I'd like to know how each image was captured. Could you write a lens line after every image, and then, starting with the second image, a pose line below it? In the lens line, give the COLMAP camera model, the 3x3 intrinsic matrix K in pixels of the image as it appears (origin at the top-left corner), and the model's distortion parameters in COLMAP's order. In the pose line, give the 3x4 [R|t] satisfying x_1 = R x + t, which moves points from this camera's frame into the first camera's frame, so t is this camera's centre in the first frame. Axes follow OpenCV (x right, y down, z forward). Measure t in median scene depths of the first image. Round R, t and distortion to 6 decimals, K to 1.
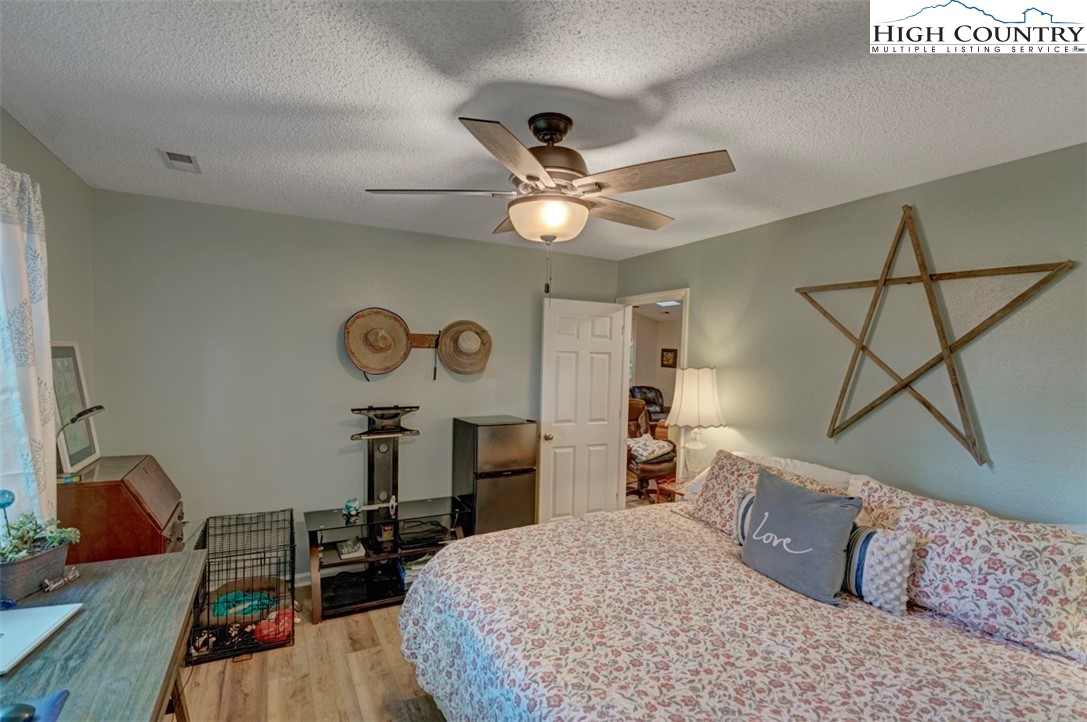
lens RADIAL K [[489.2, 0, 536.3], [0, 489.2, 356.9], [0, 0, 1]] dist [-0.002392, -0.000277]
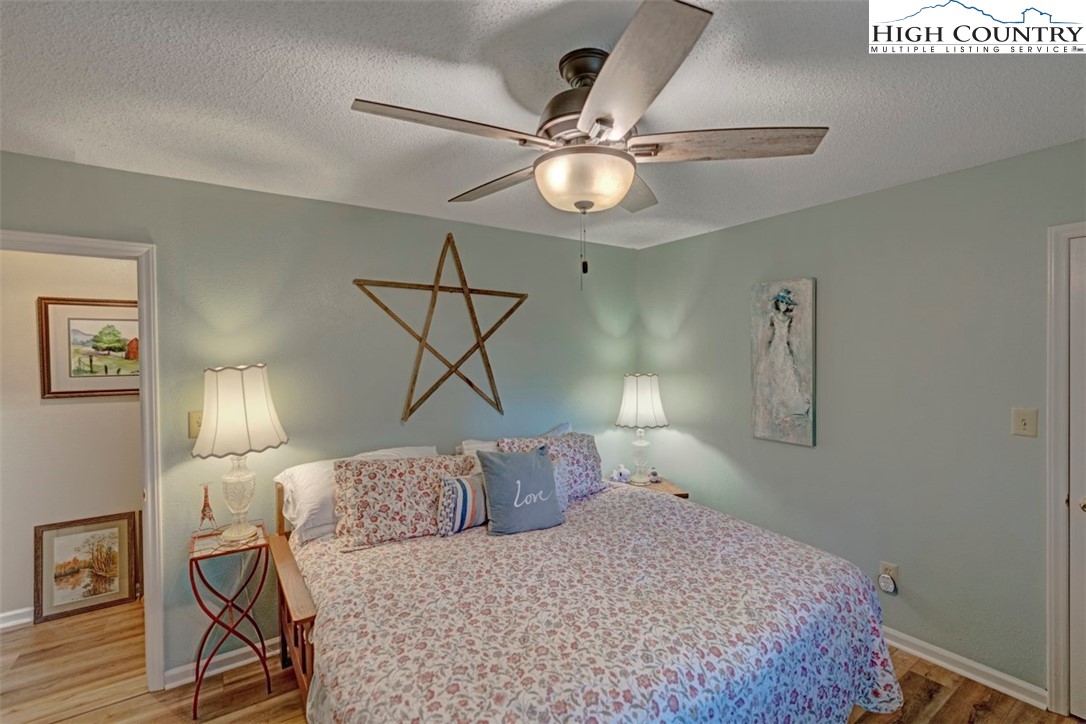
lens RADIAL K [[488.8, 0, 535.8], [0, 488.8, 357.9], [0, 0, 1]] dist [-0.002392, -0.000277]
pose [[-0.084846, -0.036435, 0.995728, -0.601409], [0.012666, 0.999211, 0.037642, -0.018754], [-0.996314, 0.015806, -0.084317, 0.909813]]
